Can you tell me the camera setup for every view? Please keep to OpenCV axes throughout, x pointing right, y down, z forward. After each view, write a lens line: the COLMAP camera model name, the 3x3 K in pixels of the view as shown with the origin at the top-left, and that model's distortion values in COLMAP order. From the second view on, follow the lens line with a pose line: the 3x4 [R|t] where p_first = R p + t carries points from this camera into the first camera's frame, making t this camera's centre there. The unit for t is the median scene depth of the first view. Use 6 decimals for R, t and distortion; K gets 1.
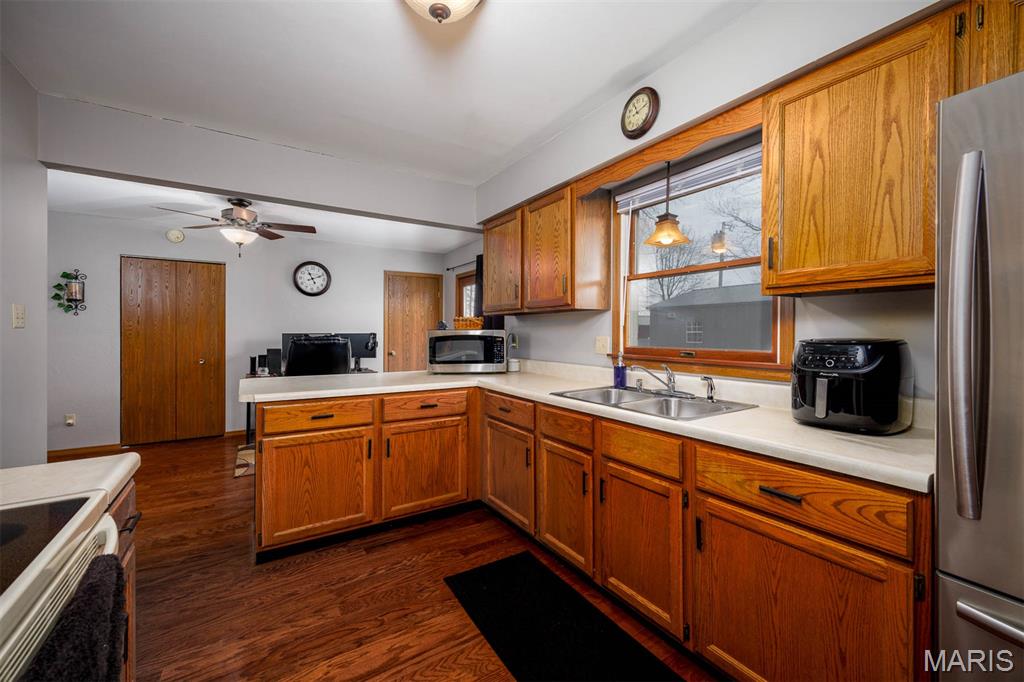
lens RADIAL K [[414.0, 0, 511.4], [0, 414.0, 334.3], [0, 0, 1]] dist [0.008129, -0.000467]
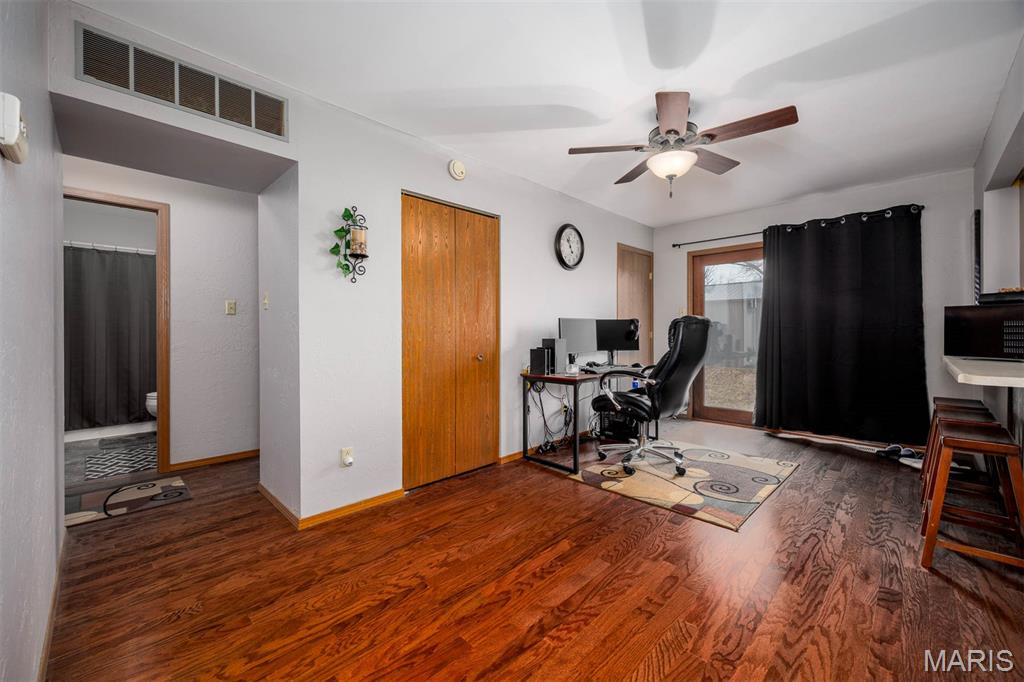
lens RADIAL K [[414.0, 0, 517.5], [0, 414.0, 327.1], [0, 0, 1]] dist [0.008129, -0.000467]
pose [[0.976331, -0.002192, 0.216269, -1.609476], [0.005792, 0.999855, -0.016016, 0.051814], [-0.216203, 0.016890, 0.976202, 0.622737]]
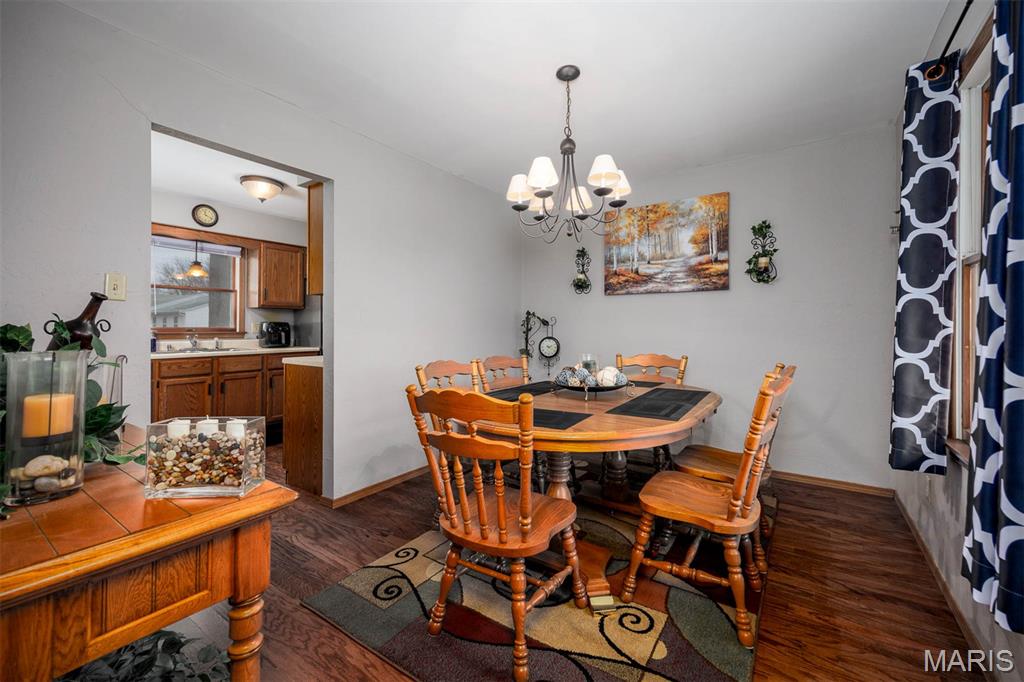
lens RADIAL K [[414.0, 0, 505.3], [0, 414.0, 325.4], [0, 0, 1]] dist [0.008129, -0.000467]
pose [[-0.372684, 0.001973, 0.927956, -1.811056], [0.007147, 0.999974, 0.000745, 0.030290], [-0.927931, 0.006910, -0.372689, 0.298255]]
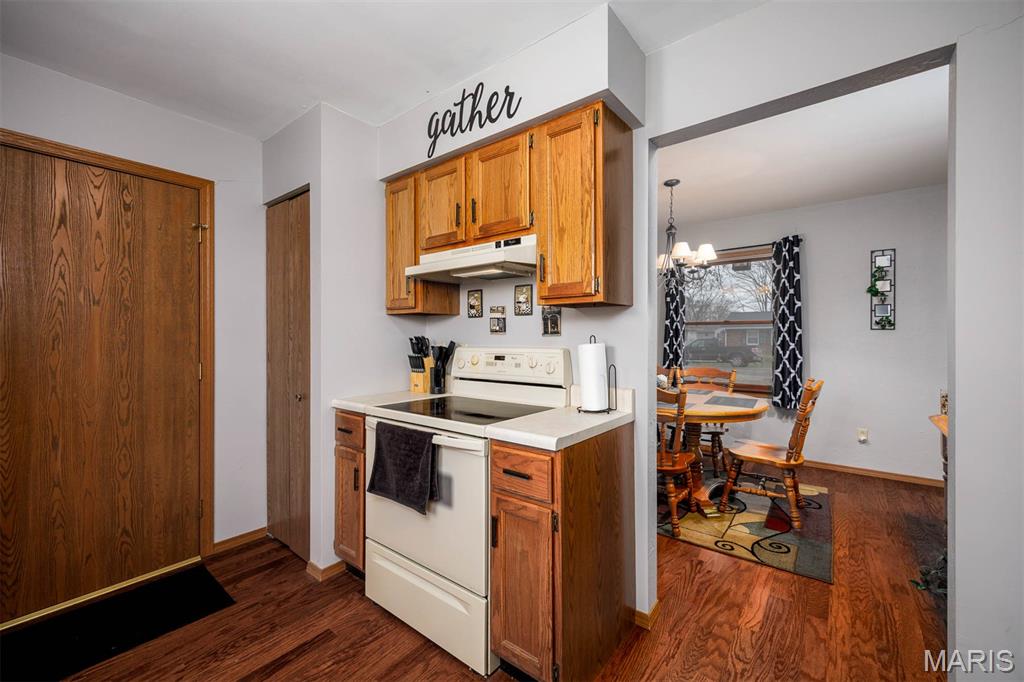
lens RADIAL K [[414.0, 0, 515.6], [0, 414.0, 336.2], [0, 0, 1]] dist [0.008129, -0.000467]
pose [[-0.946427, -0.001538, -0.322914, -0.186010], [-0.002176, 0.999996, 0.001616, -0.004385], [0.322910, 0.002232, -0.946427, 0.936603]]
